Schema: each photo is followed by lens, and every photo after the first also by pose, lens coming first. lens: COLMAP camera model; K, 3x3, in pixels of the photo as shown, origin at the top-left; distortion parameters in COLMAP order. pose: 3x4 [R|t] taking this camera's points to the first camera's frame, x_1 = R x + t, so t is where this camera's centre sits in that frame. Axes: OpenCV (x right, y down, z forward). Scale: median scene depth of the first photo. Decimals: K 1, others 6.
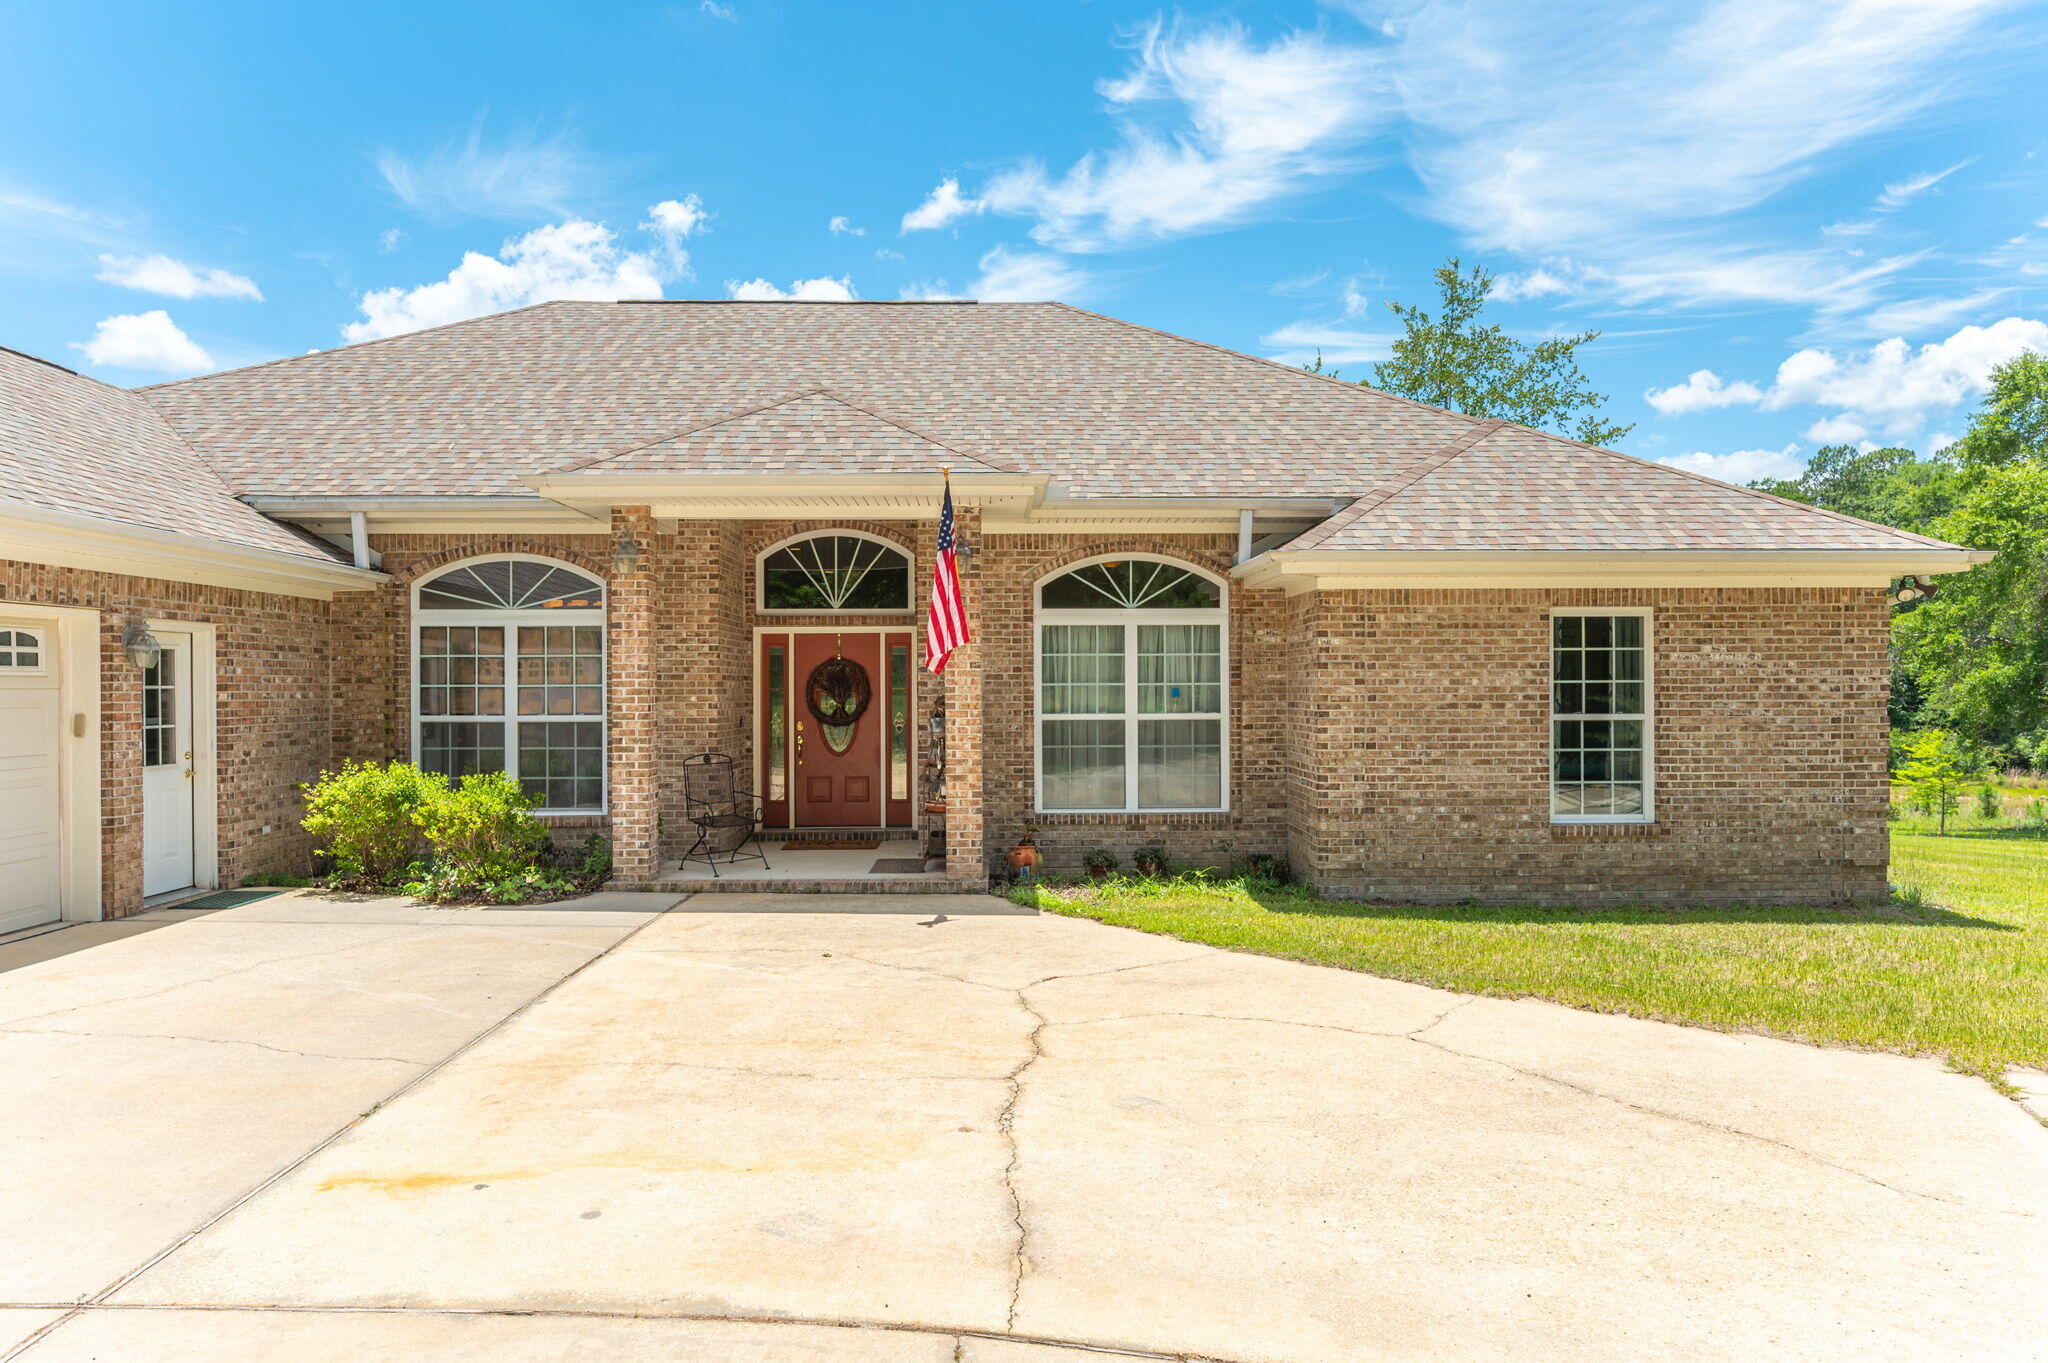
lens RADIAL K [[1201.5, 0, 1050.4], [0, 1201.5, 681.8], [0, 0, 1]] dist [-0.005412, -0.000772]
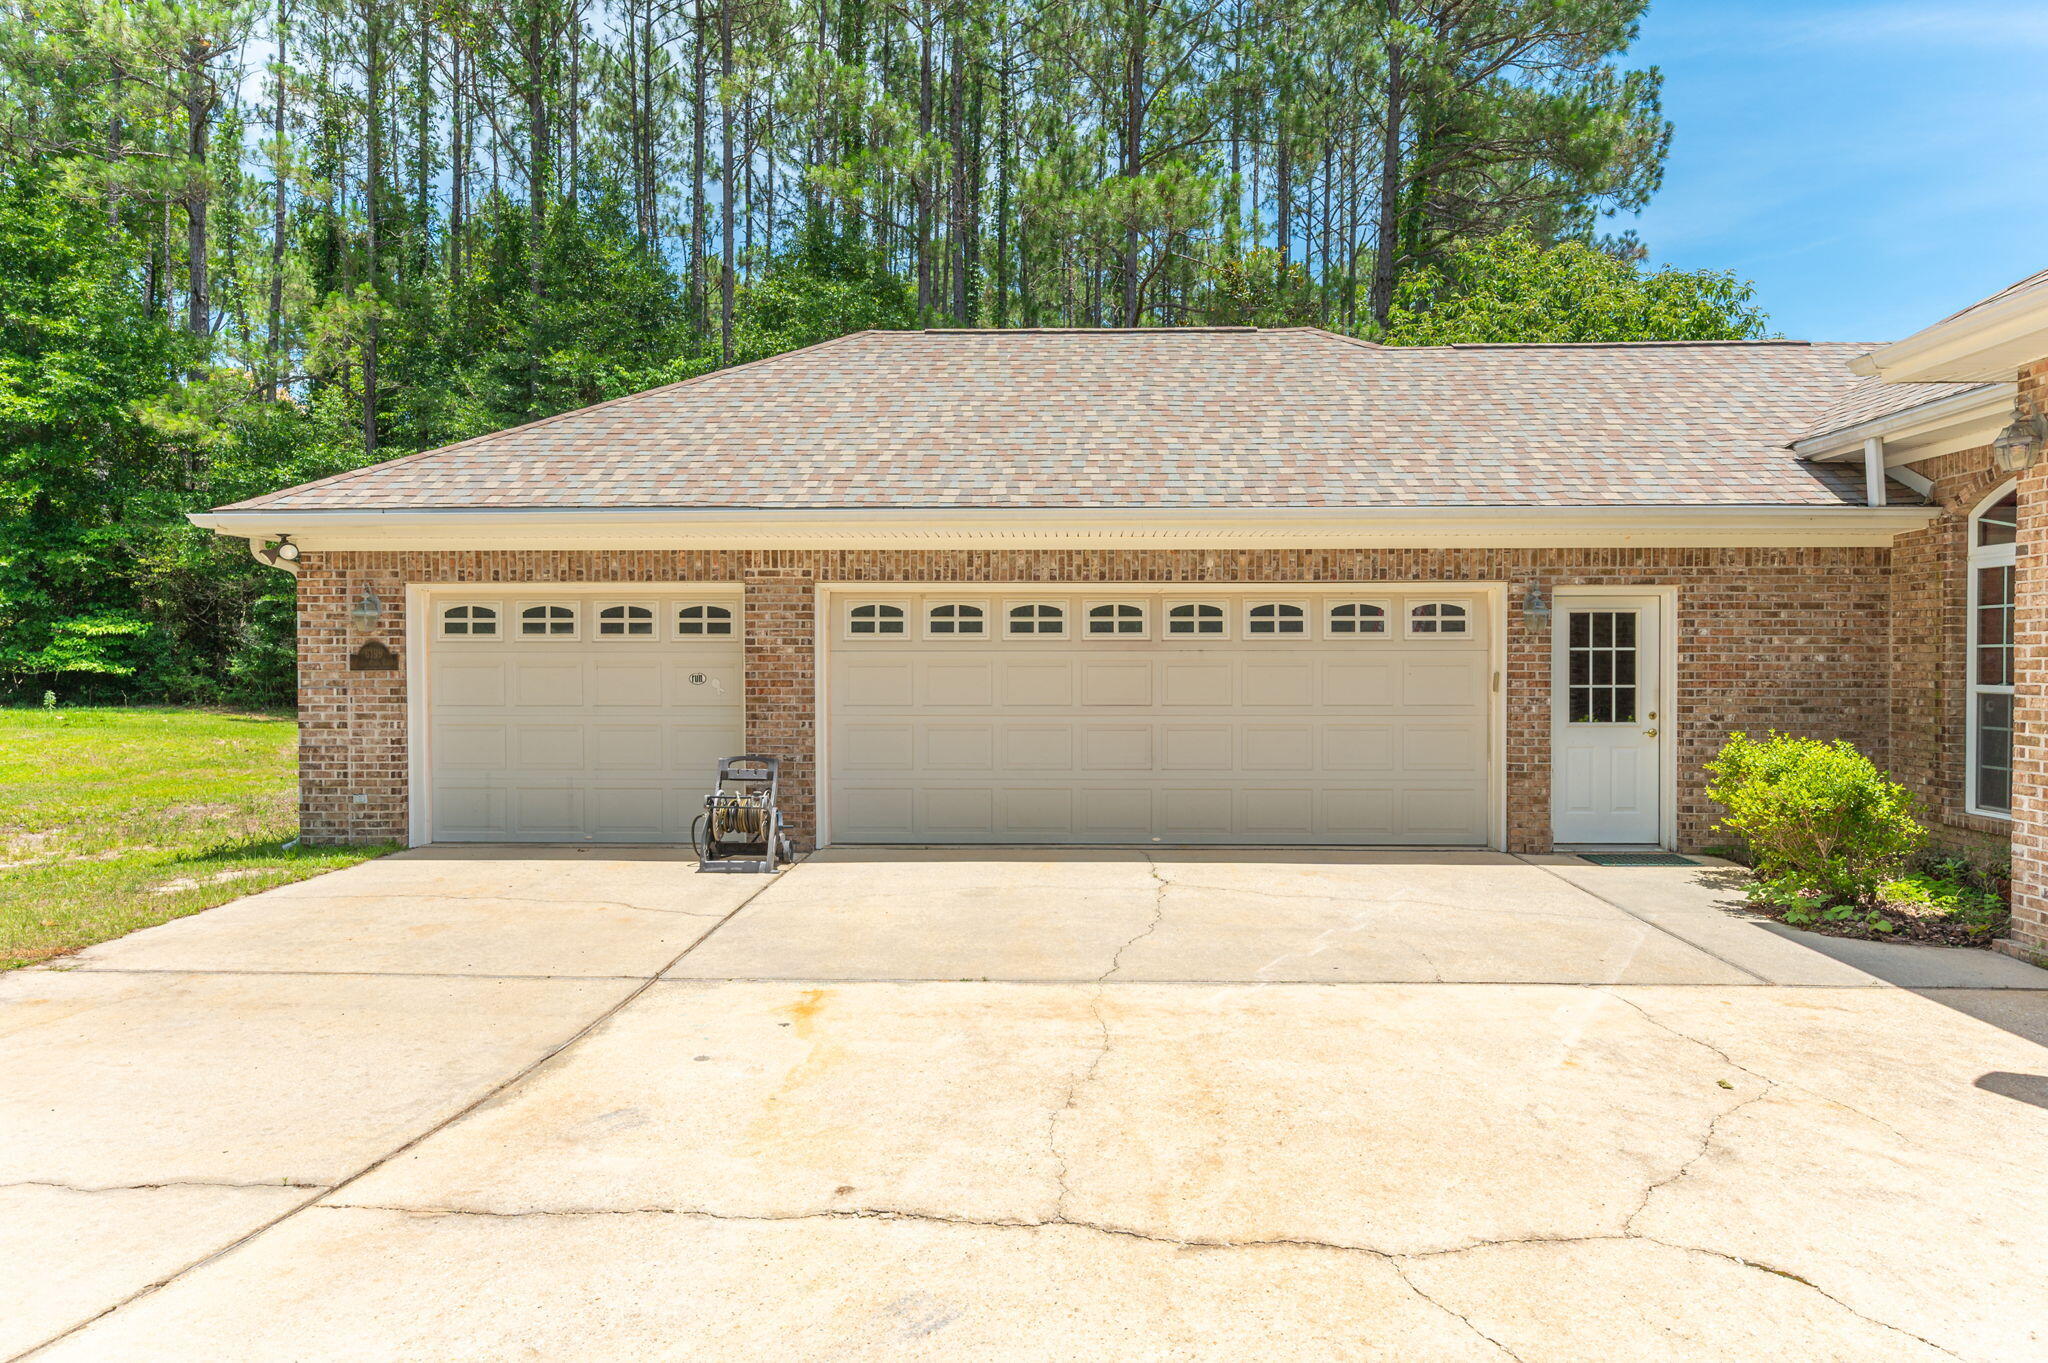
lens RADIAL K [[1201.5, 0, 1050.4], [0, 1201.5, 681.8], [0, 0, 1]] dist [-0.005412, -0.000772]
pose [[-0.023313, 0.020848, -0.999511, 0.366653], [0.005788, 0.999769, 0.020719, 0.009724], [0.999711, -0.005302, -0.023428, 0.592144]]
